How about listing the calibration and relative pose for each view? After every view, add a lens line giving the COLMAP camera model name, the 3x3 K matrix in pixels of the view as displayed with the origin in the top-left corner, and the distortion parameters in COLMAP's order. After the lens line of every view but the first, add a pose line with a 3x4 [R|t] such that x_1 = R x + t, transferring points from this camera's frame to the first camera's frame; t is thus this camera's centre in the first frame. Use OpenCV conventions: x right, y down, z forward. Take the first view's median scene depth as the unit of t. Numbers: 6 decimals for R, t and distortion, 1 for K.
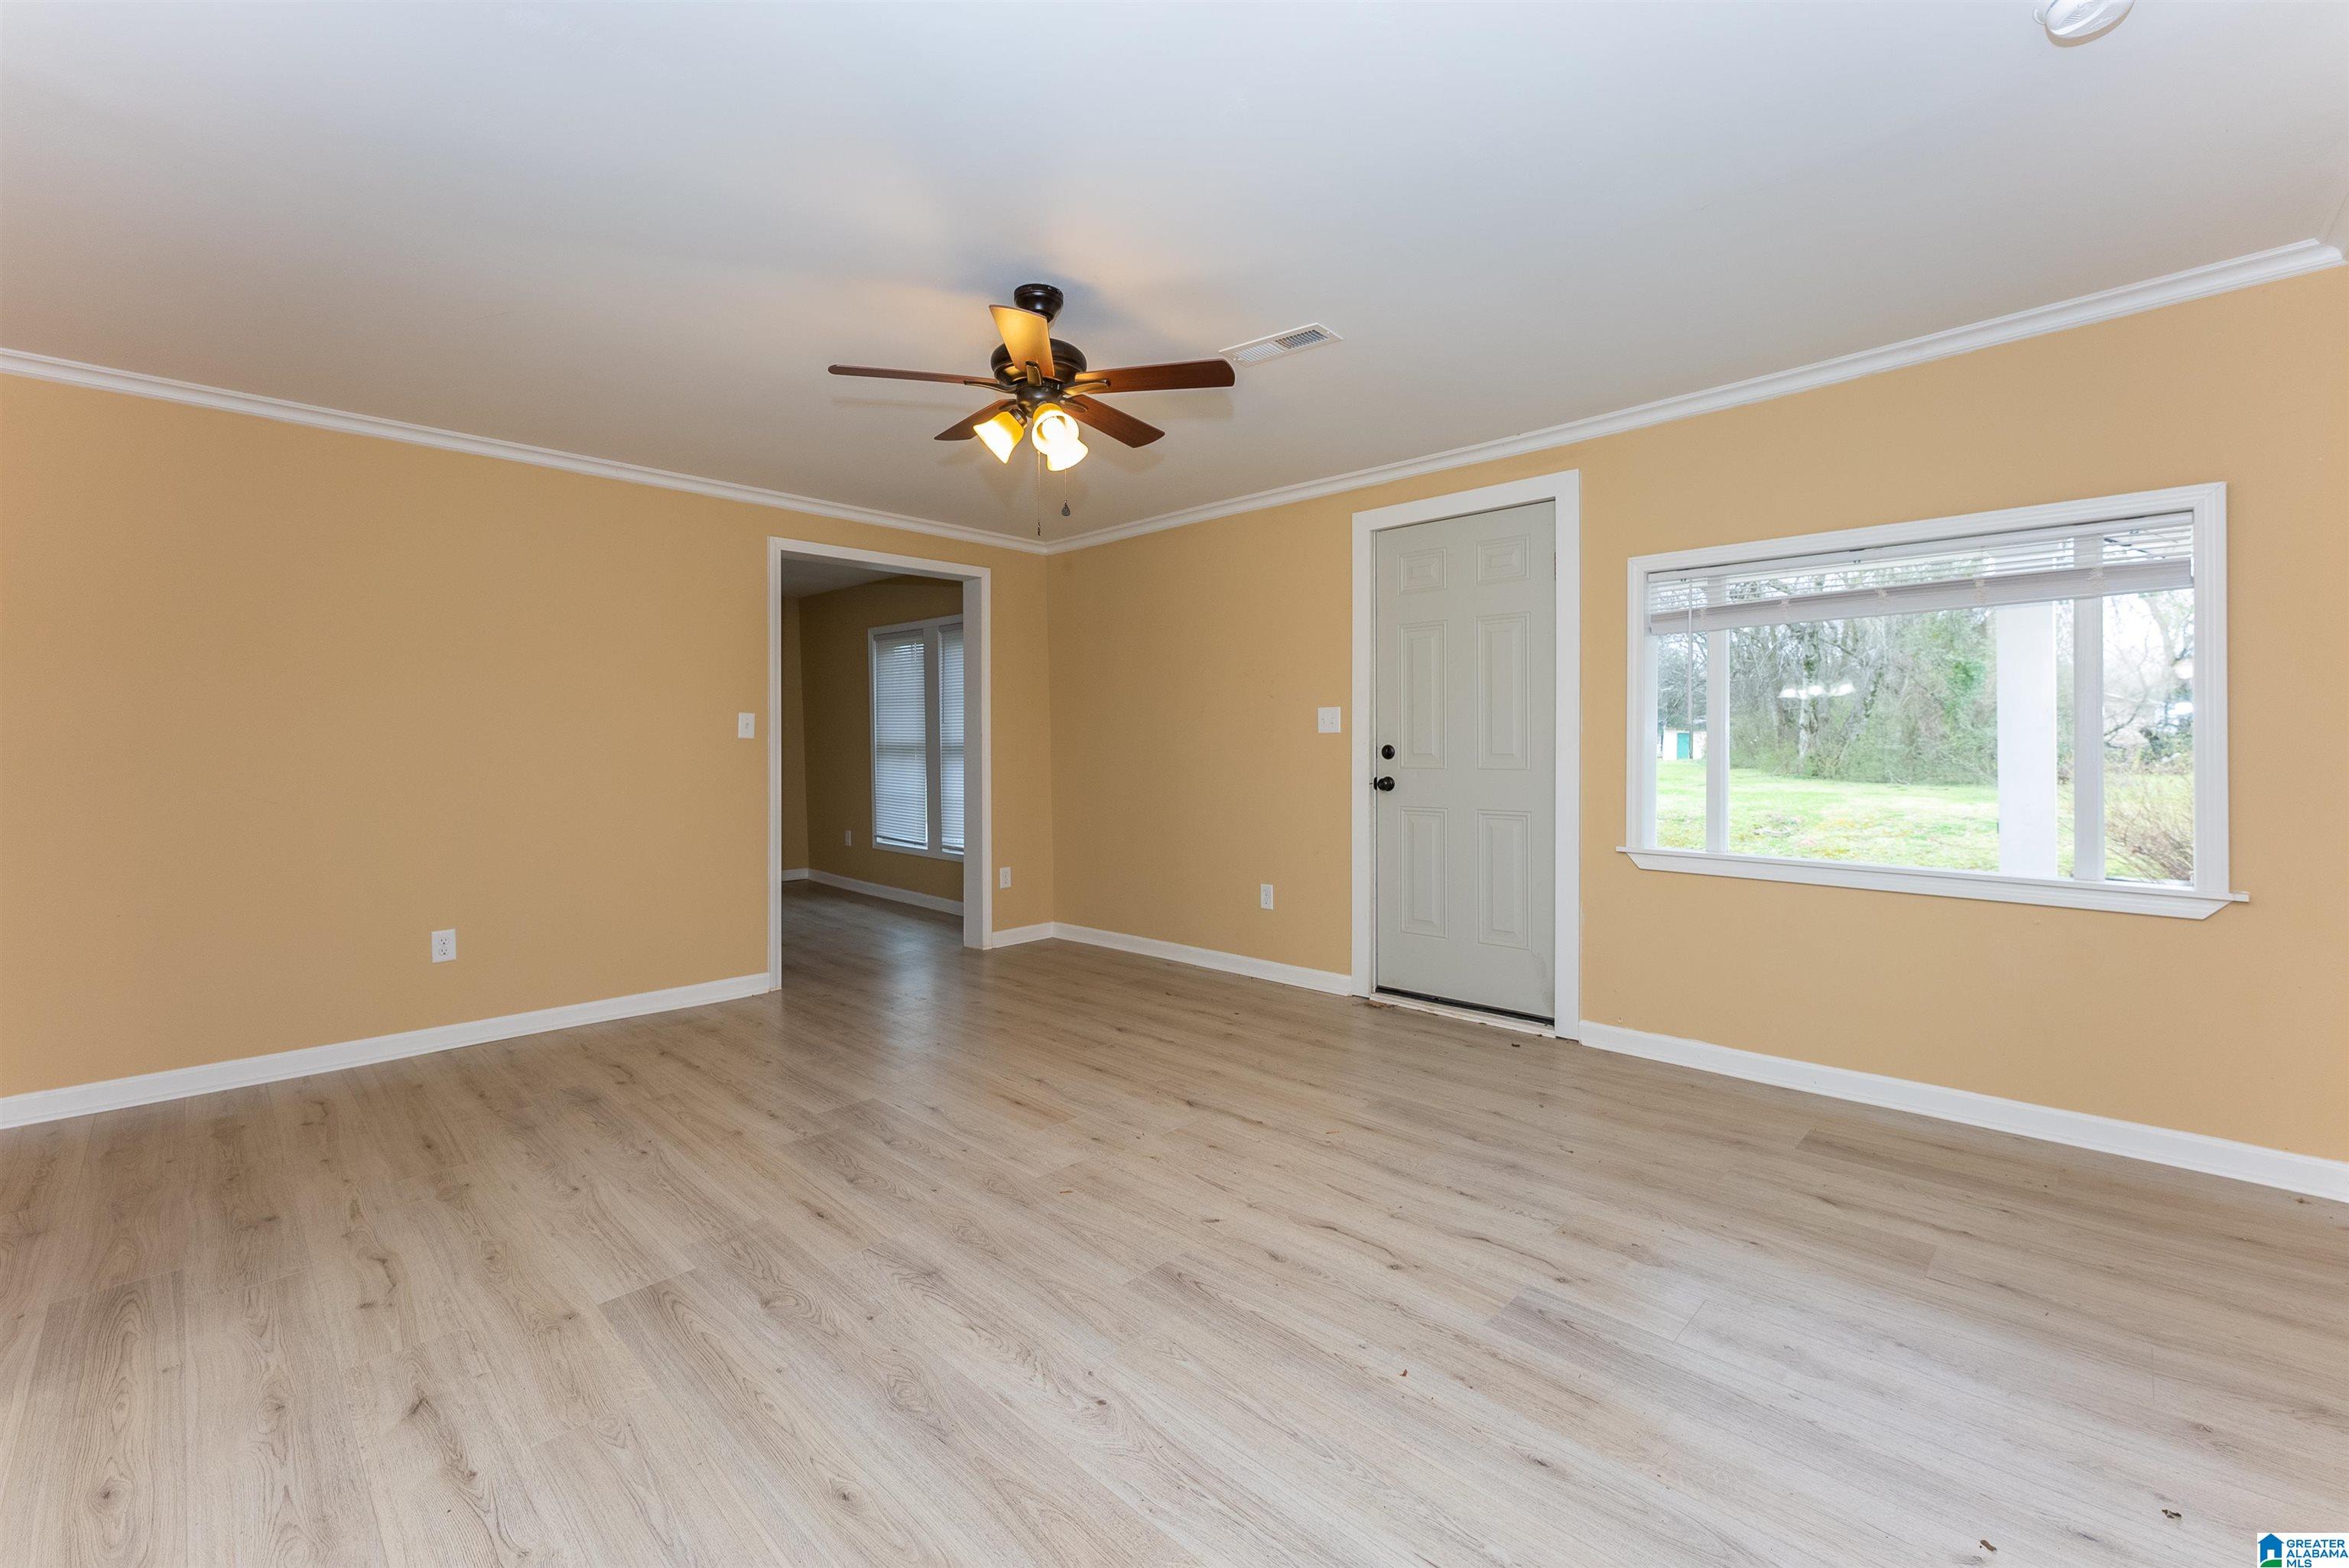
lens RADIAL K [[987.2, 0, 1174.6], [0, 987.2, 746.6], [0, 0, 1]] dist [0.000064, -0.000462]
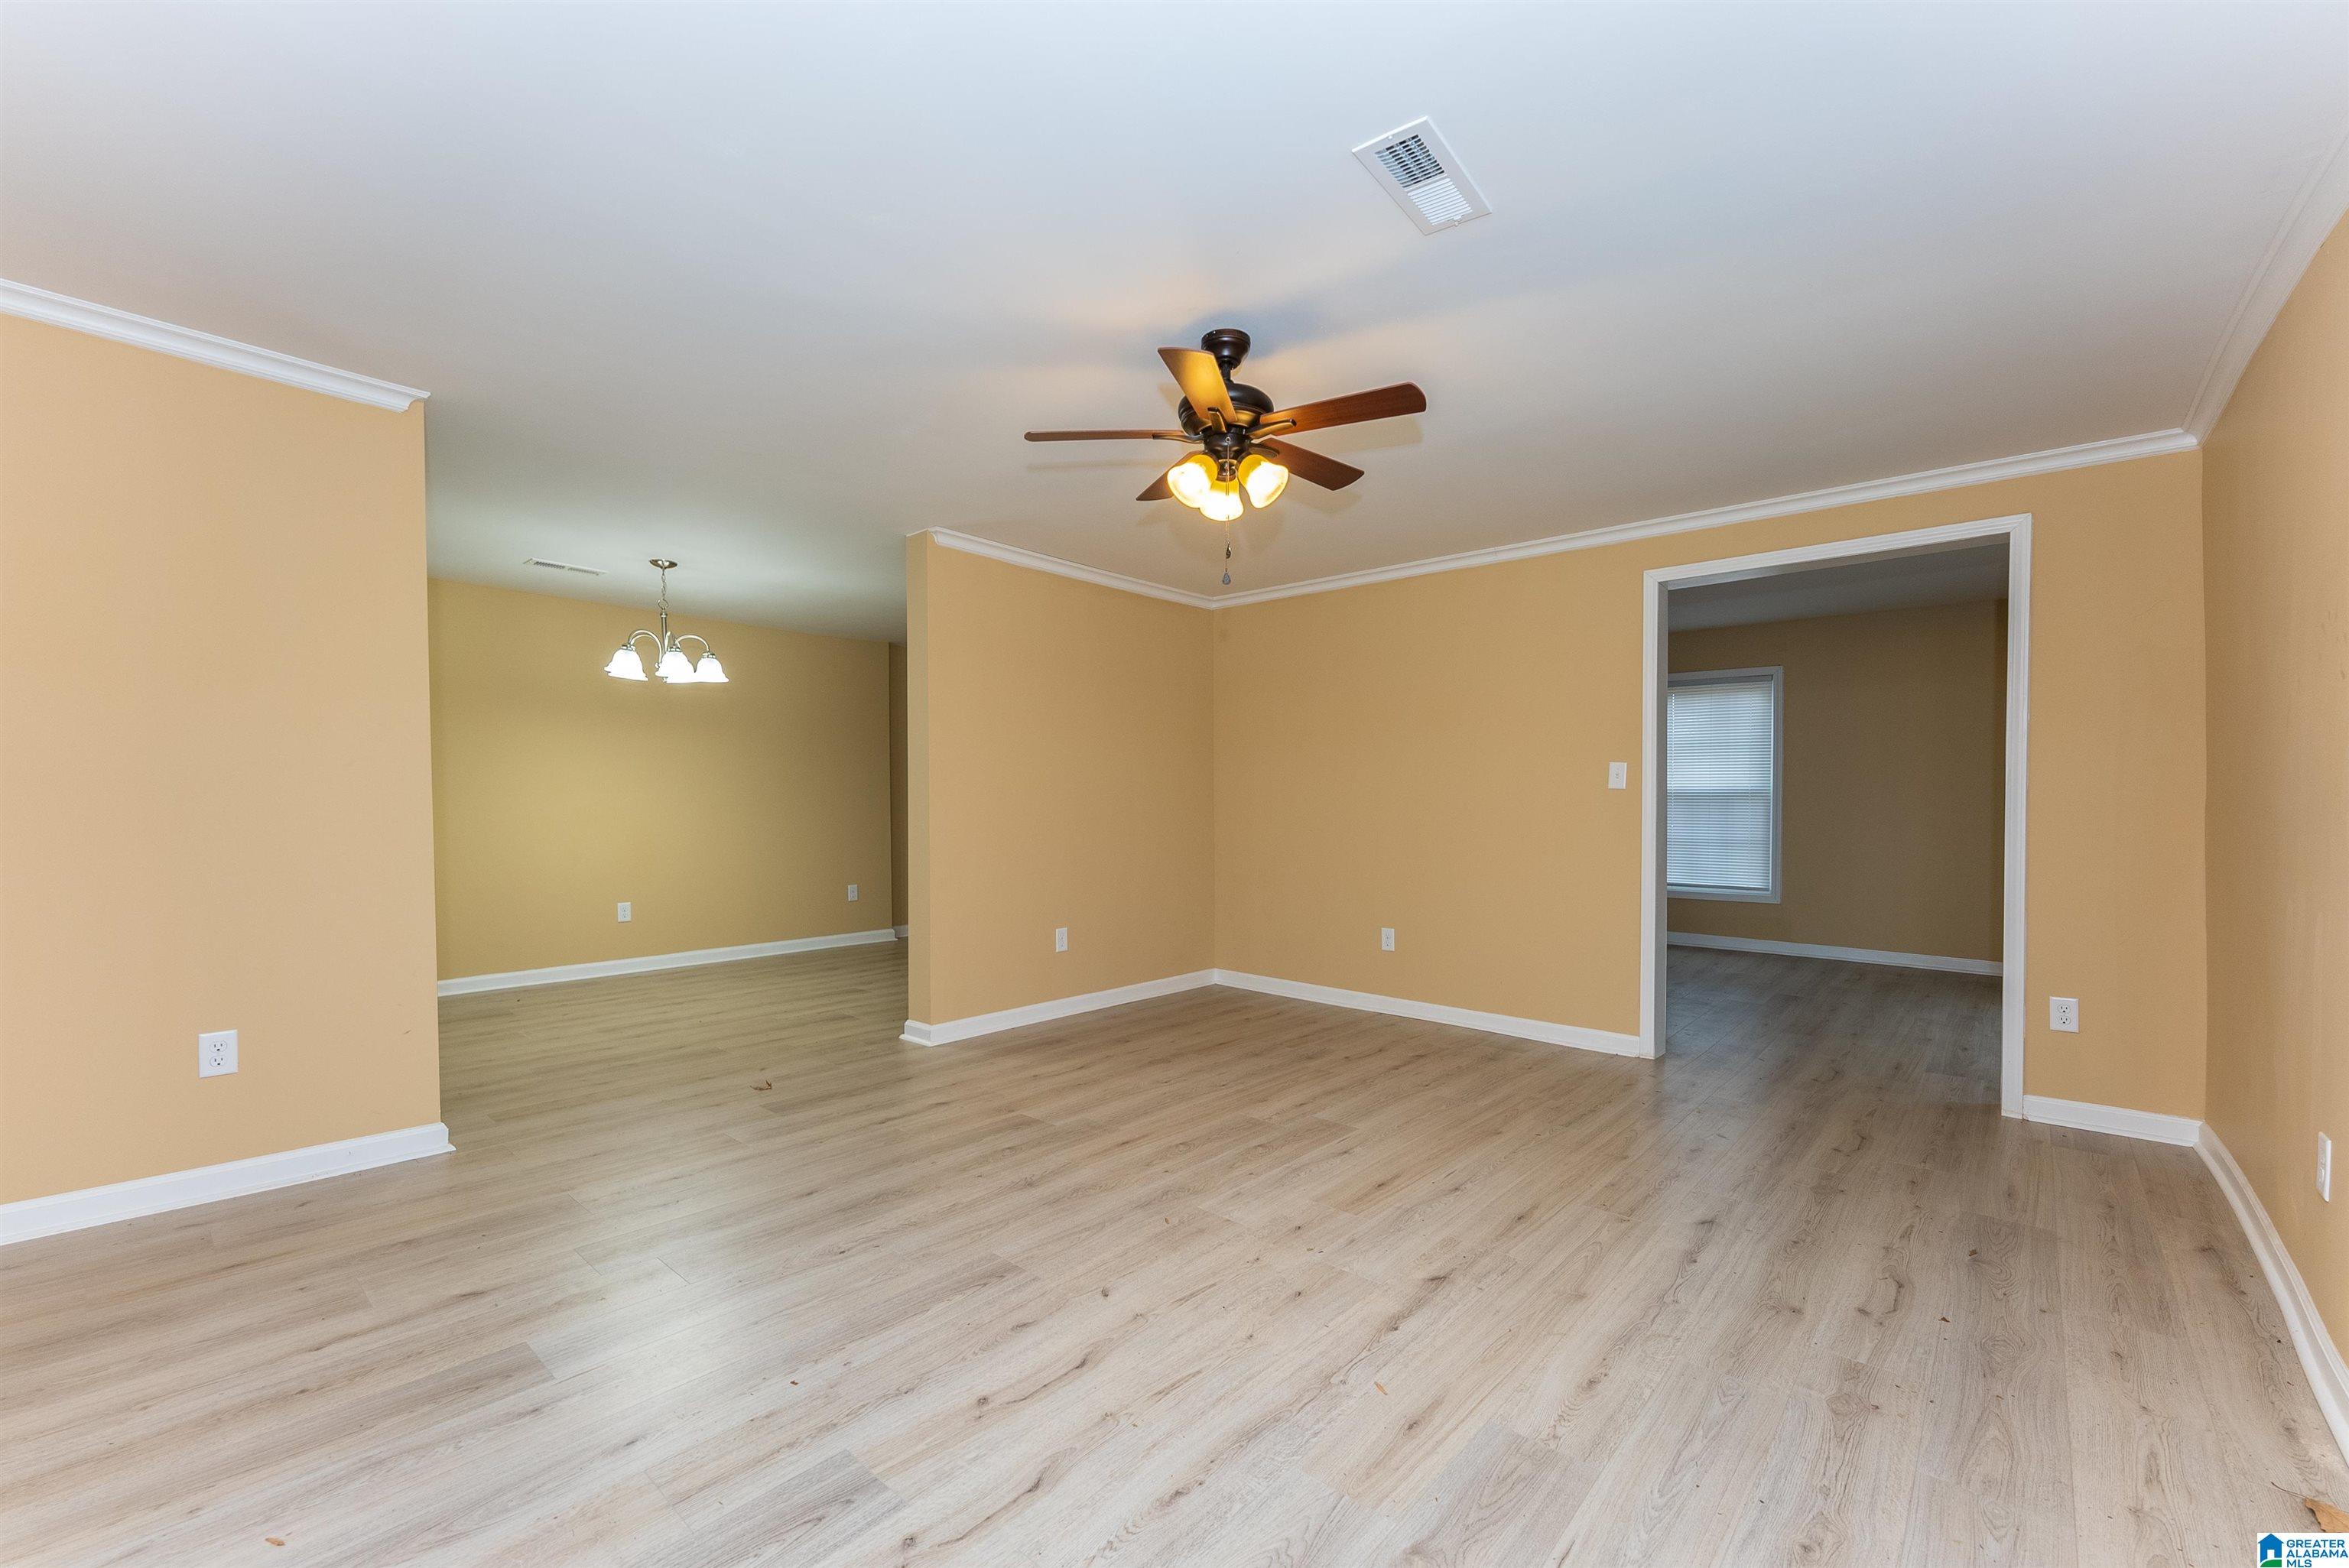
lens RADIAL K [[956.4, 0, 1174.1], [0, 956.4, 808.1], [0, 0, 1]] dist [0.001041, -0.000146]
pose [[0.040039, 0.012271, -0.999123, 0.804950], [-0.001820, 0.999924, 0.012207, -0.000275], [0.999196, 0.001329, 0.040059, 0.862717]]
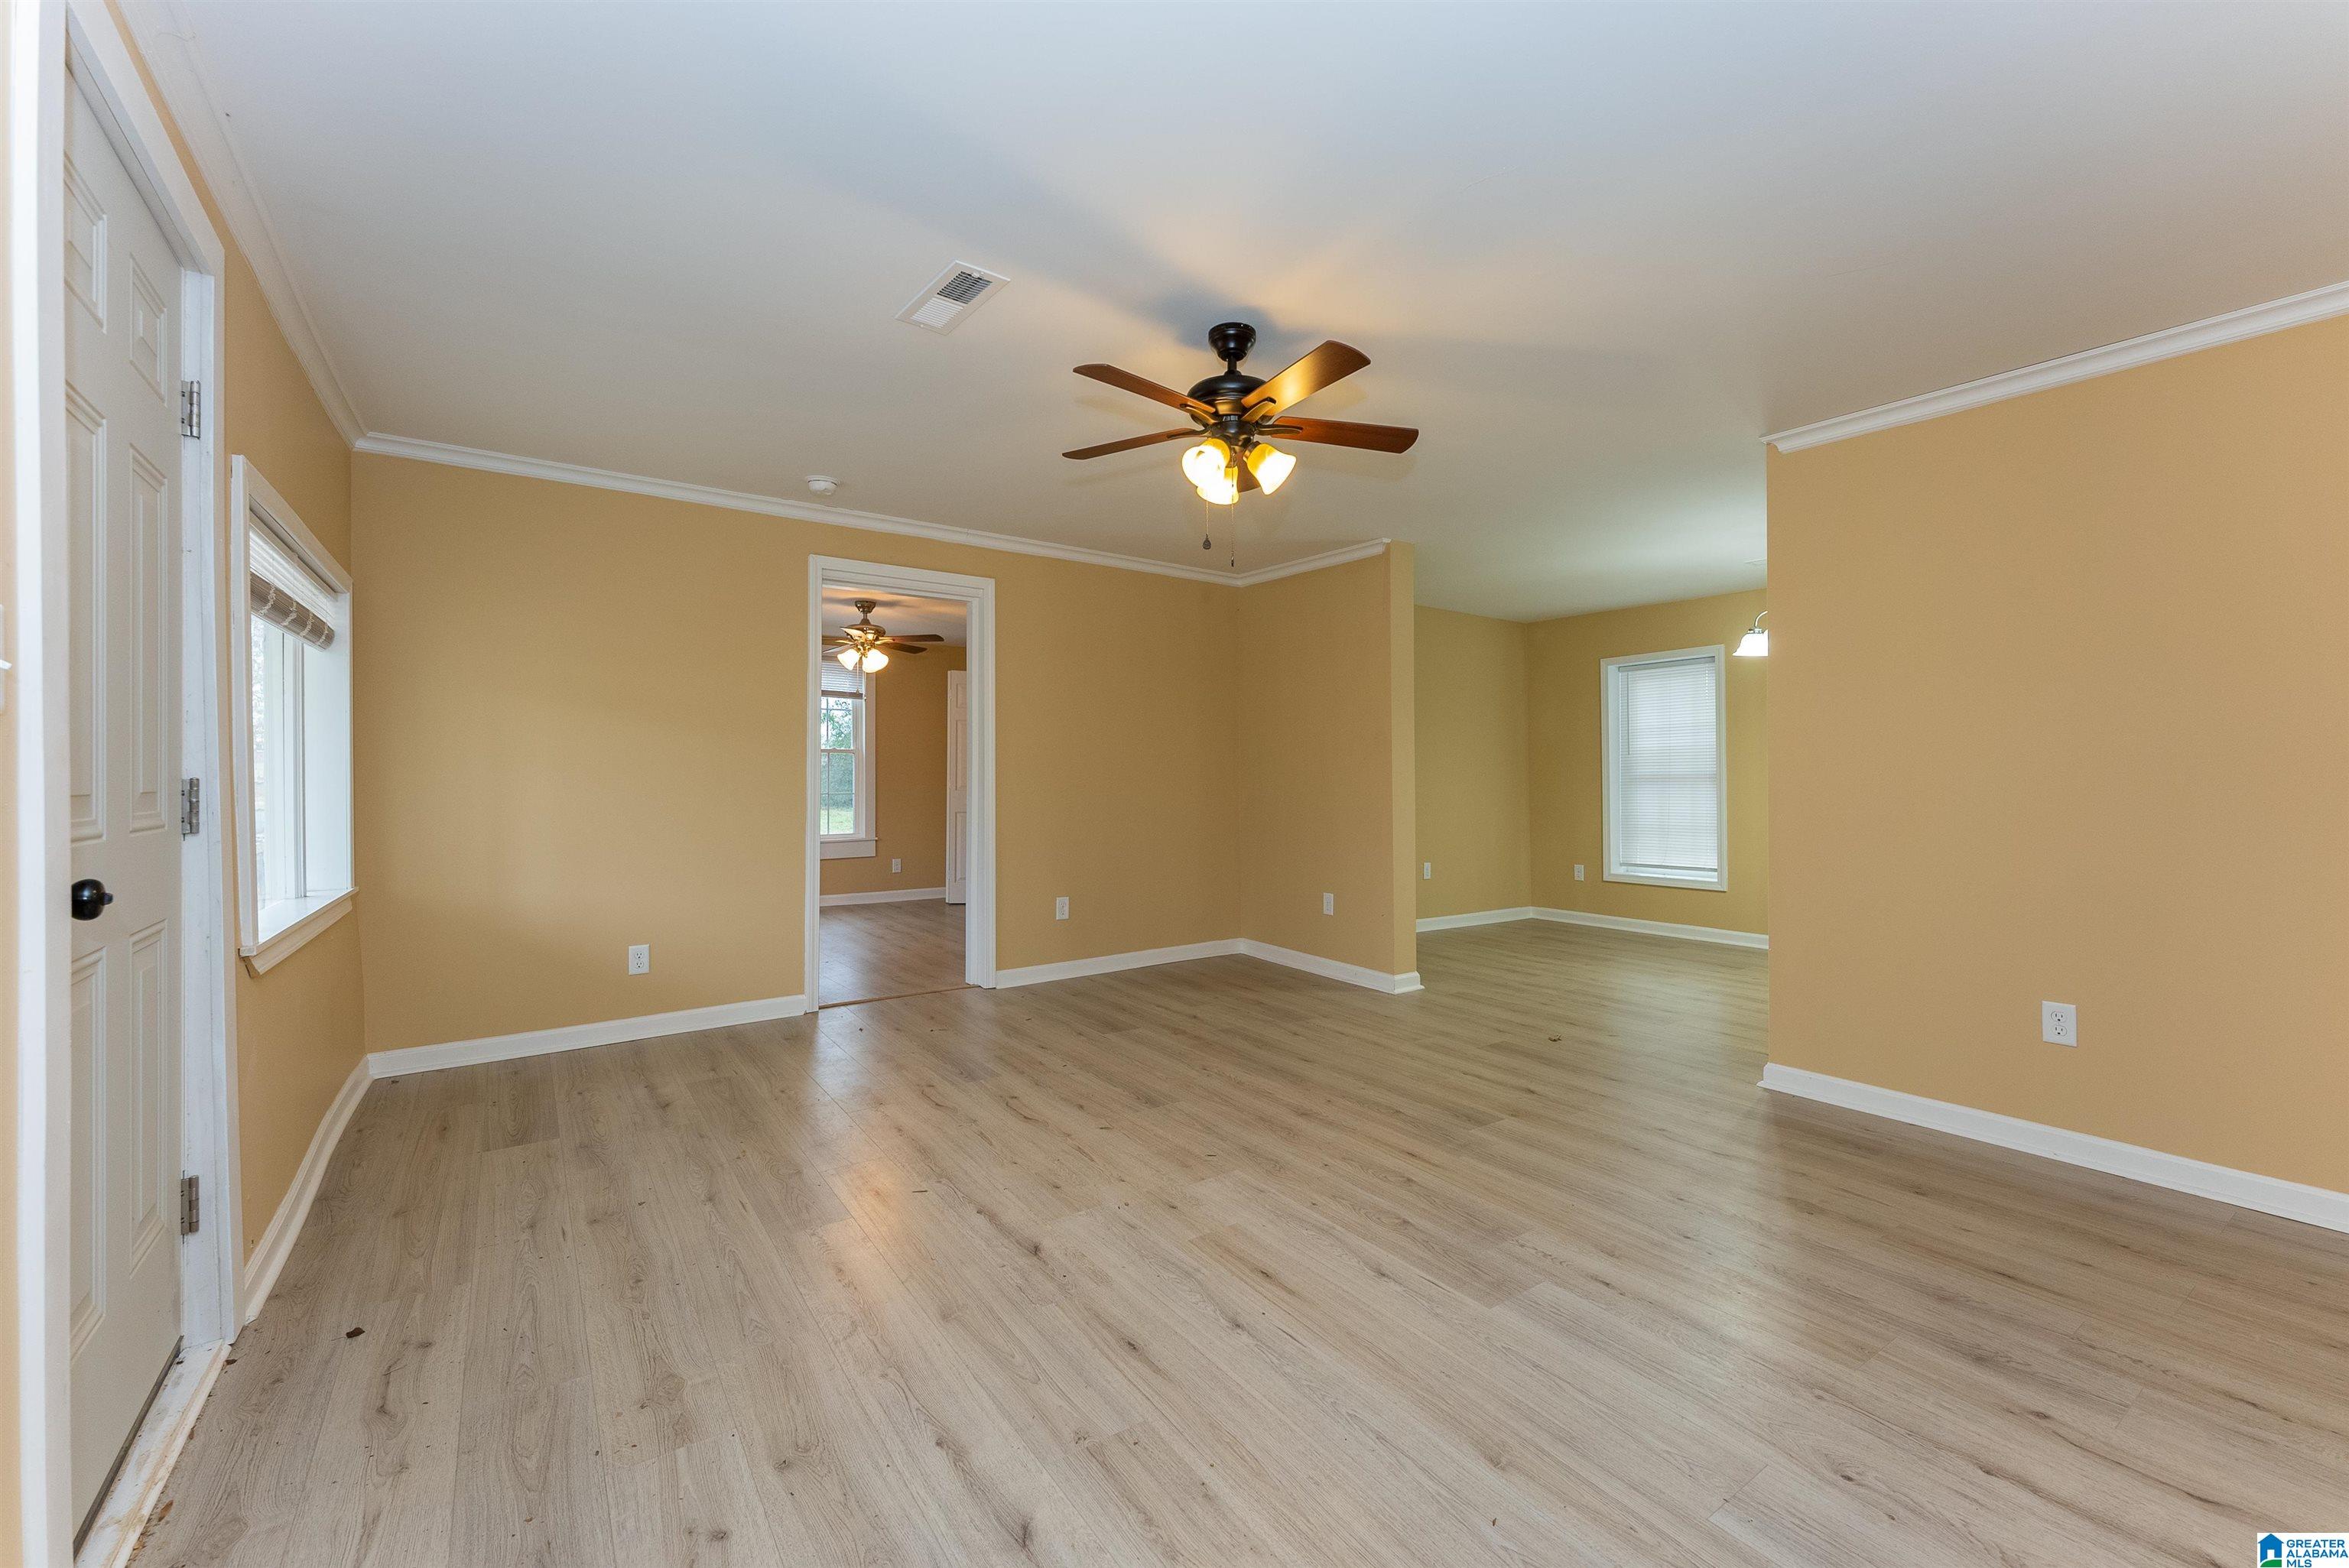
lens RADIAL K [[944.6, 0, 1174.5], [0, 944.6, 784.0], [0, 0, 1]] dist [0.003350, 0.000014]
pose [[-0.981758, 0.003166, 0.190106, -0.250858], [0.004300, 0.999975, 0.005554, 0.005557], [-0.190084, 0.006271, -0.981748, 1.875997]]
